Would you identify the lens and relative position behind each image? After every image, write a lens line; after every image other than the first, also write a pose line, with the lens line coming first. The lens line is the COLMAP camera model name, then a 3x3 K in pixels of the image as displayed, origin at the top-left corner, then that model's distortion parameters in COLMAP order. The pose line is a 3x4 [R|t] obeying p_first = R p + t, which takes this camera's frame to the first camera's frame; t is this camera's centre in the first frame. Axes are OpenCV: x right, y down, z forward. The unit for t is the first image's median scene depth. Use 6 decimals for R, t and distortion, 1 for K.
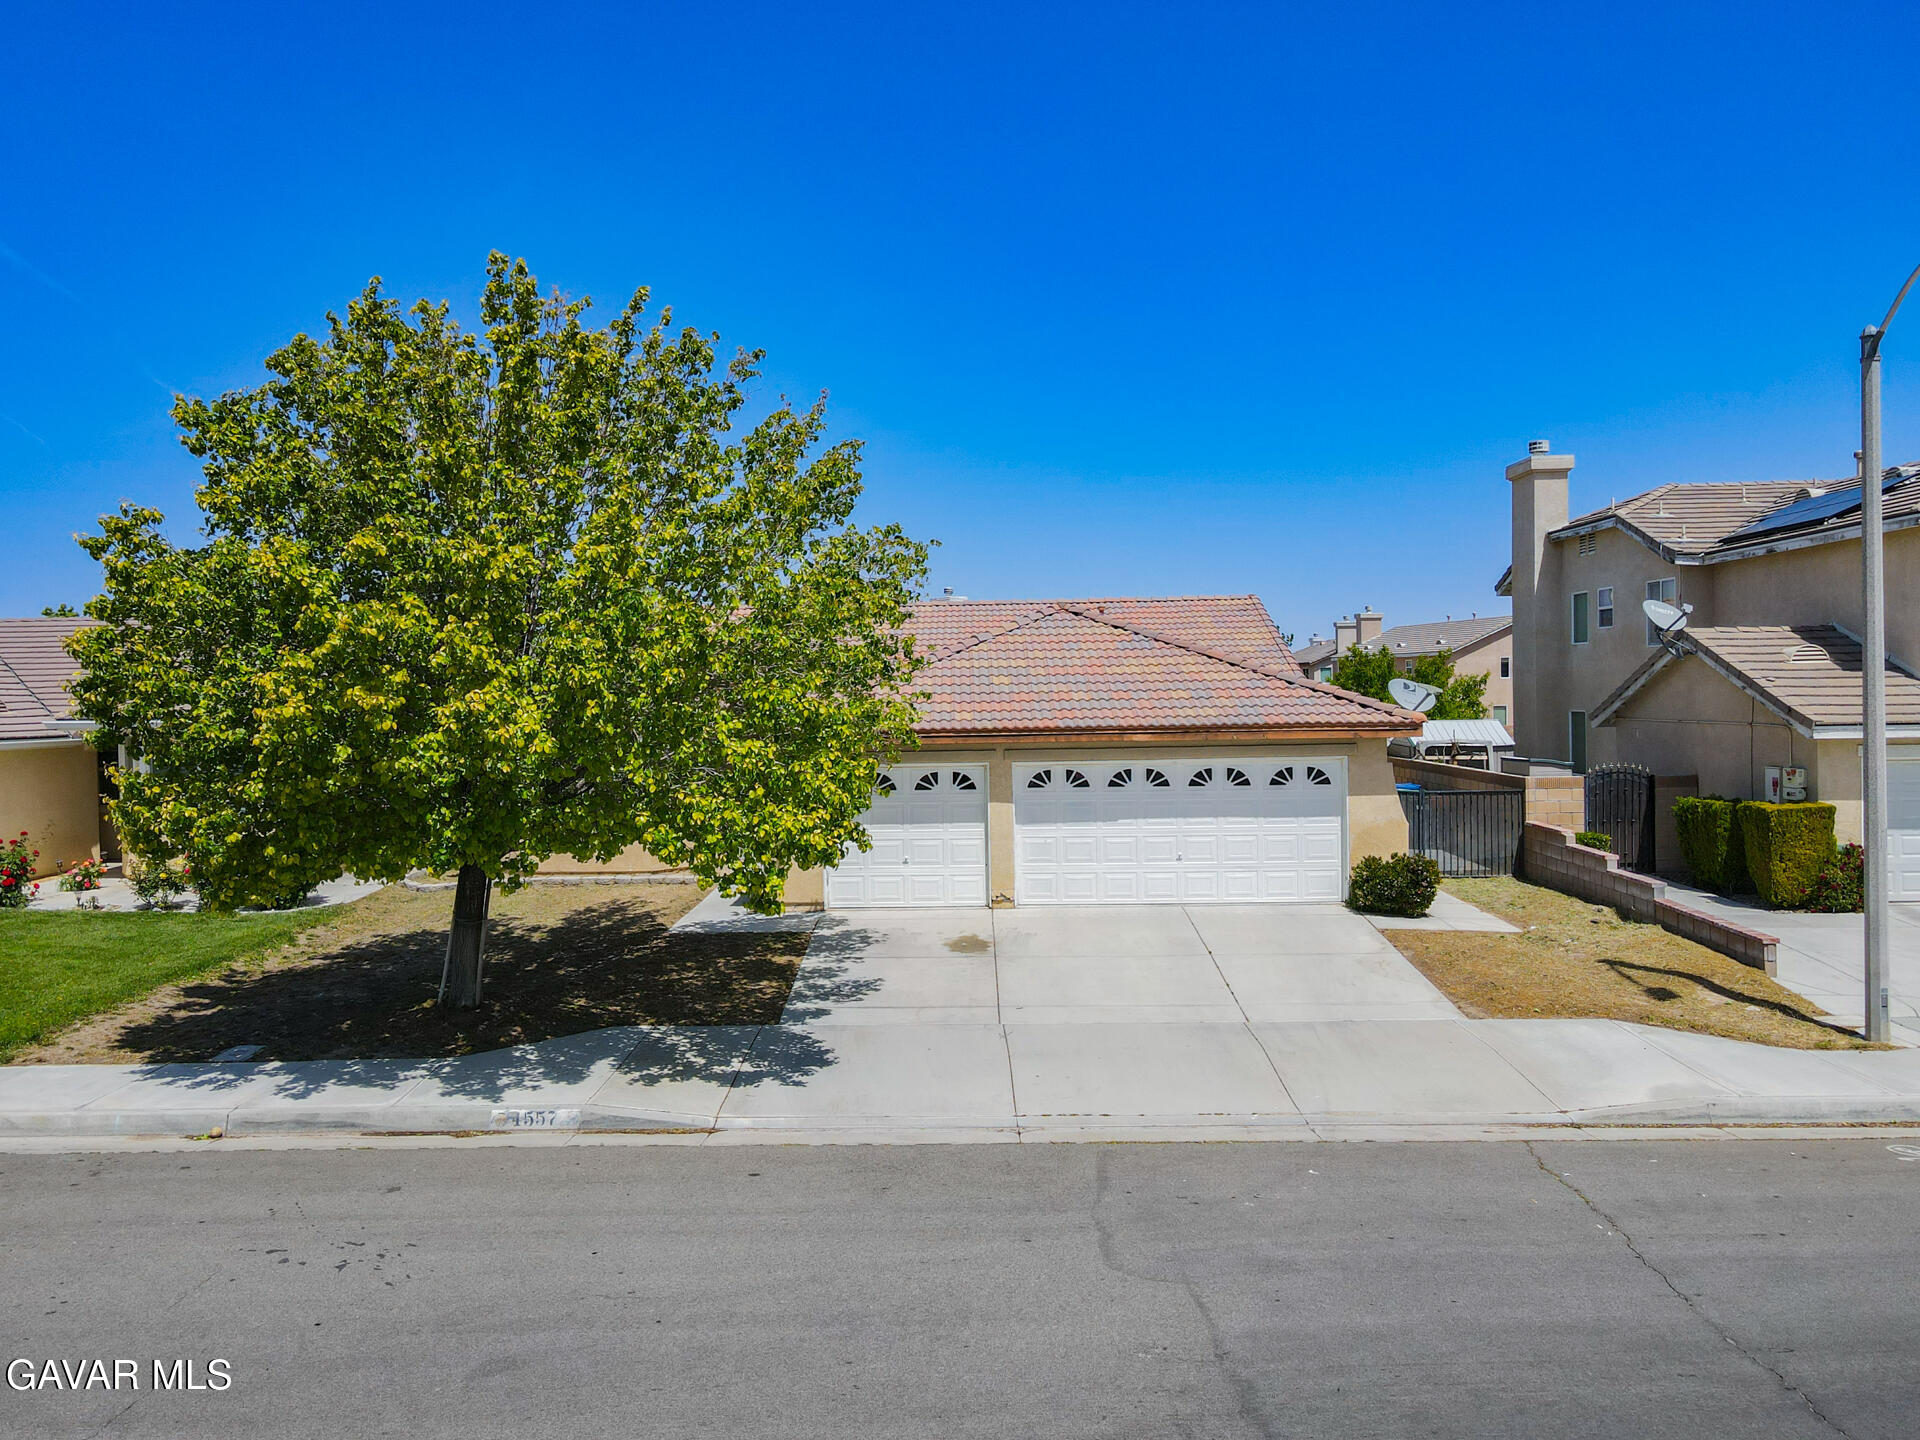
lens RADIAL K [[1412.4, 0, 951.5], [0, 1412.4, 717.6], [0, 0, 1]] dist [0.000811, 0.022831]
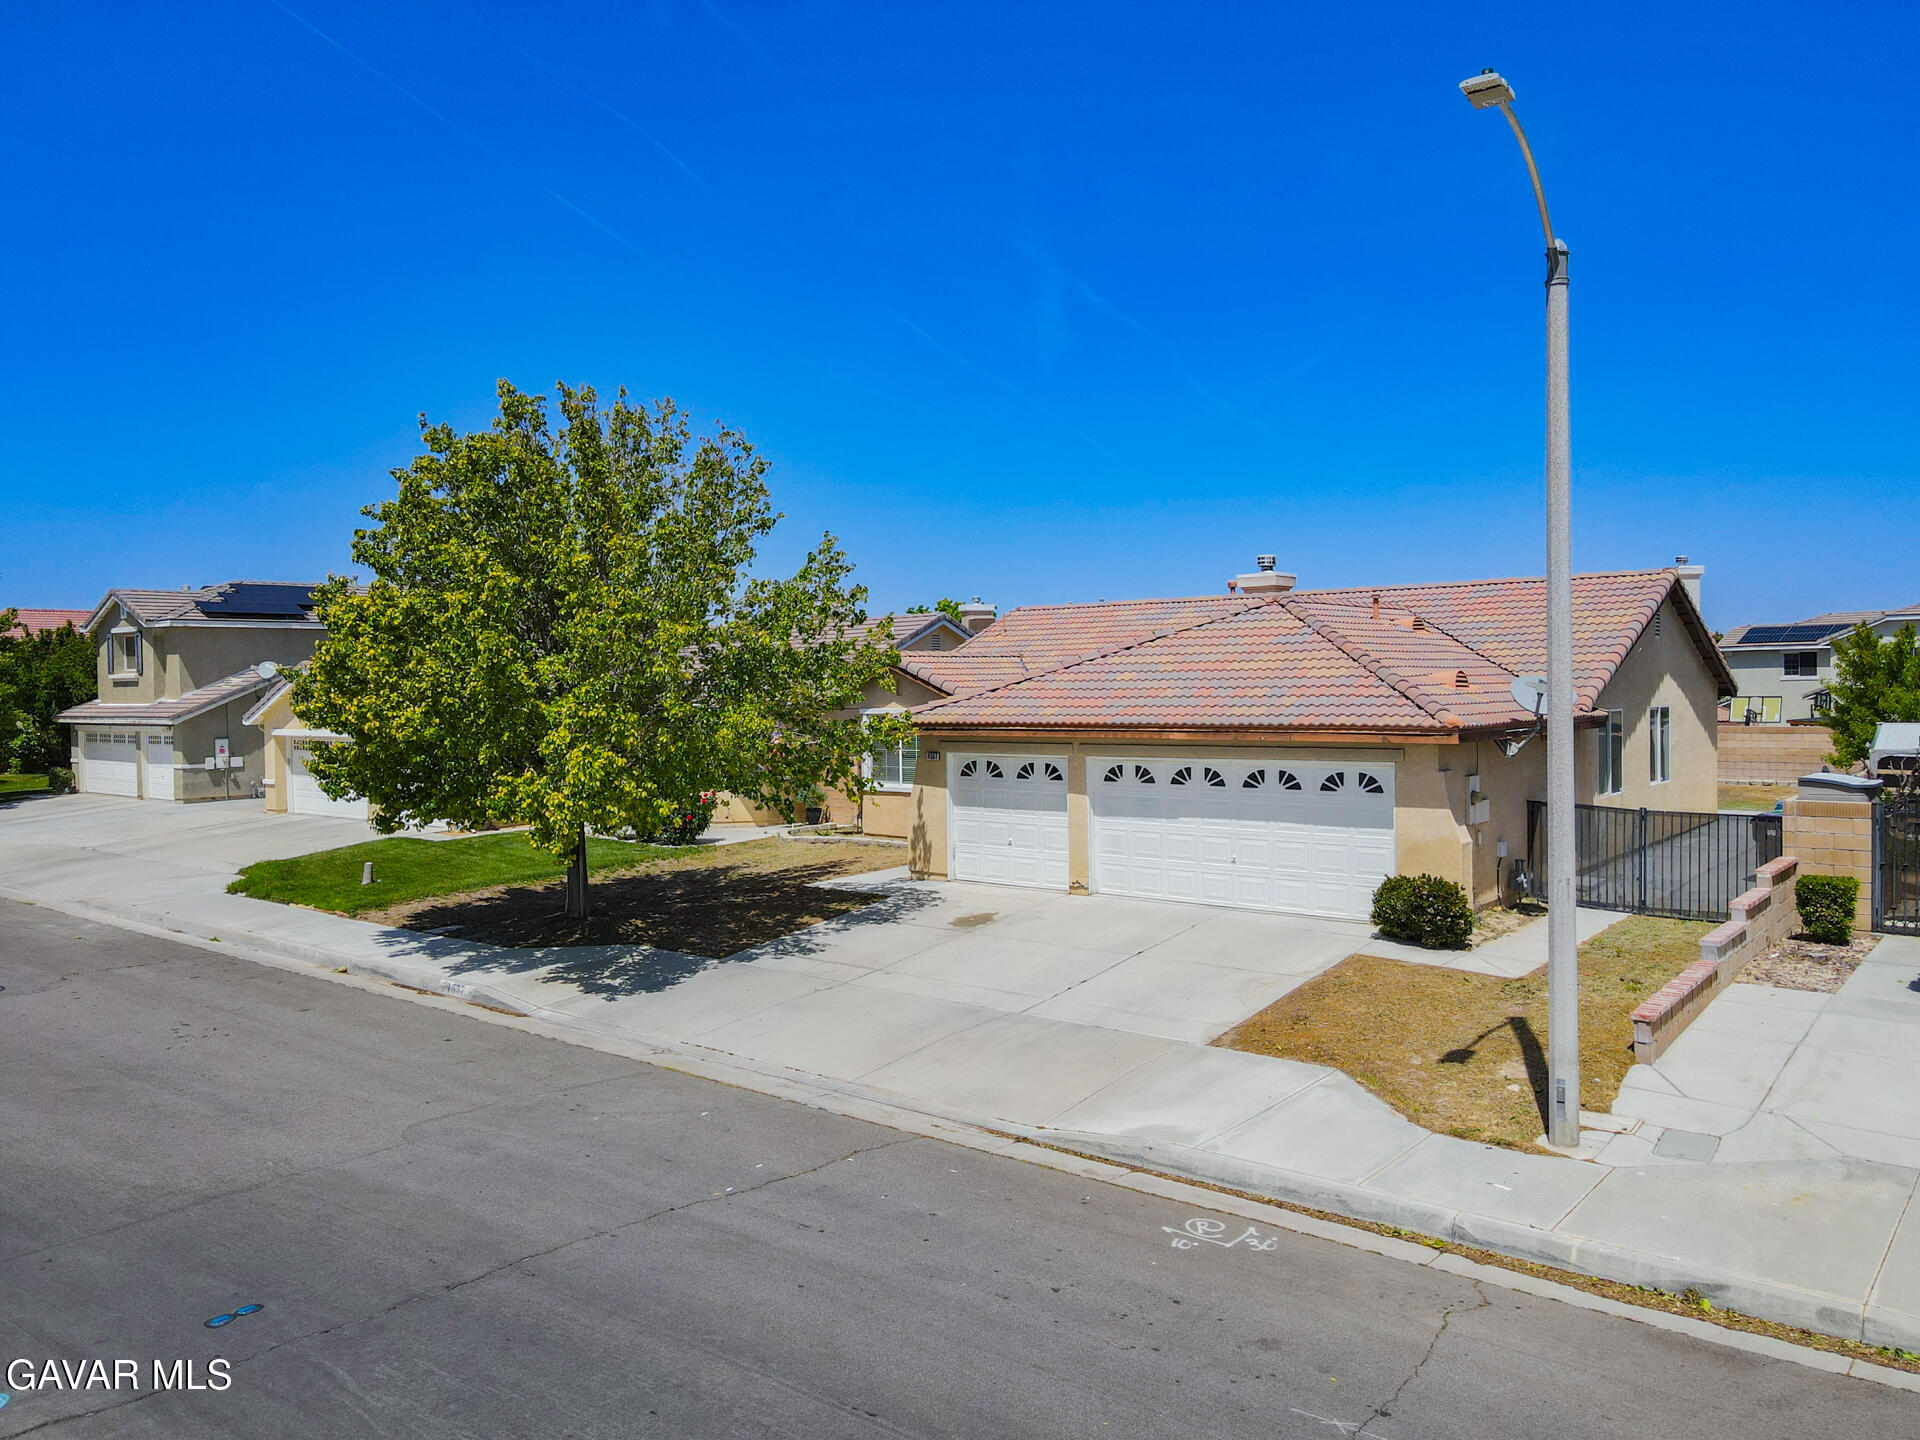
lens RADIAL K [[1412.4, 0, 951.5], [0, 1412.4, 717.6], [0, 0, 1]] dist [0.000811, 0.022831]
pose [[0.778963, 0.019024, -0.626781, 0.878257], [-0.009328, 0.999781, 0.018751, -0.022104], [0.627001, -0.008760, 0.778970, 0.172725]]
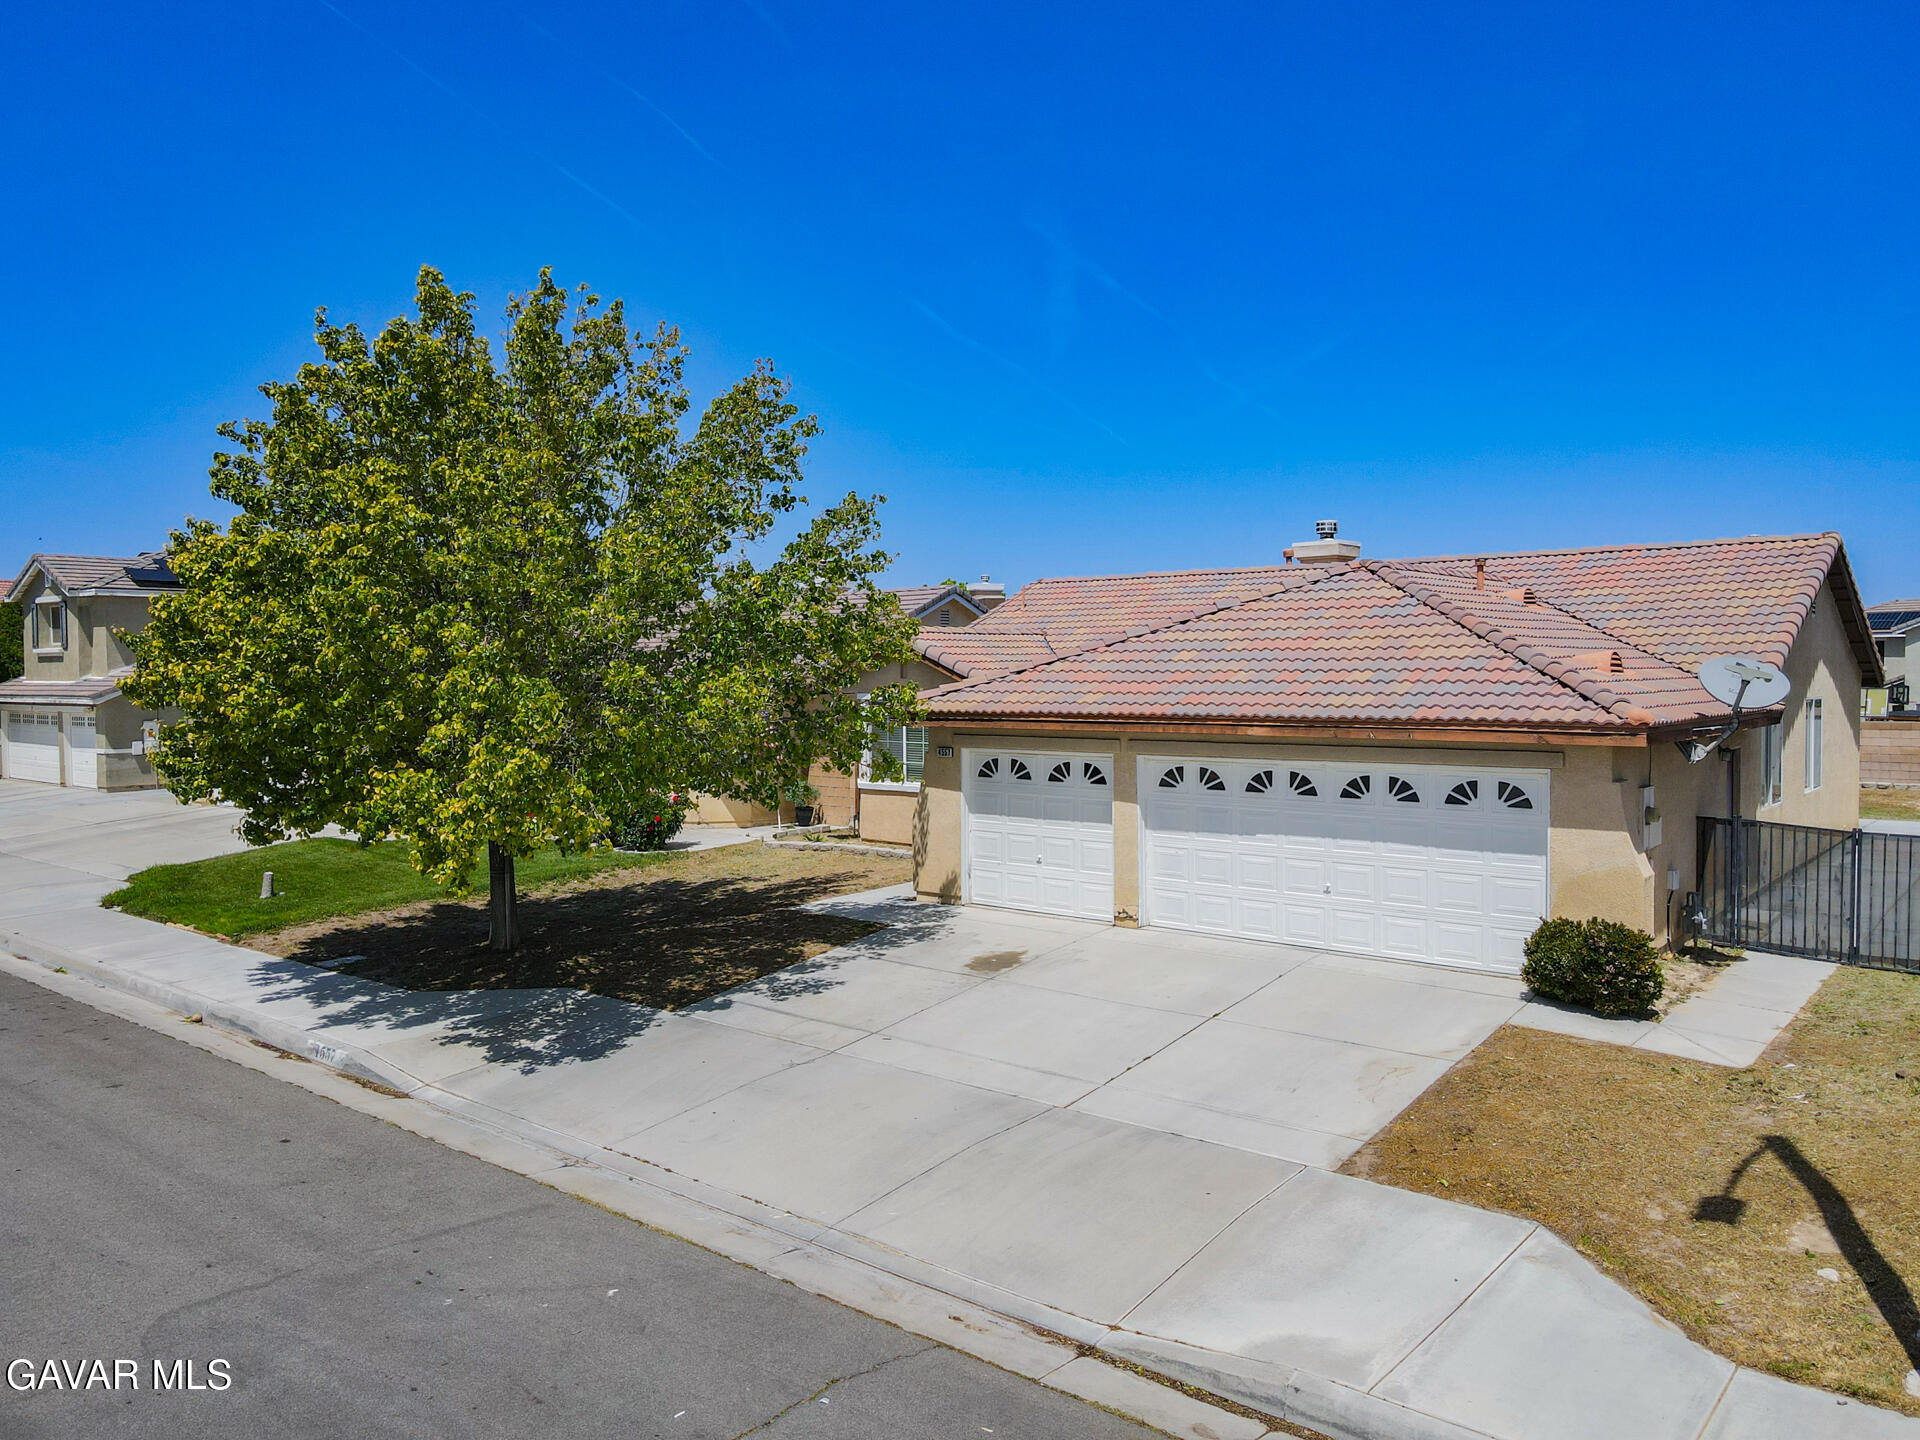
lens RADIAL K [[1412.4, 0, 951.5], [0, 1412.4, 717.6], [0, 0, 1]] dist [0.000811, 0.022831]
pose [[0.777596, 0.032006, -0.627949, 0.683549], [-0.017563, 0.999420, 0.029191, -0.018511], [0.628519, -0.011670, 0.777707, 0.394595]]
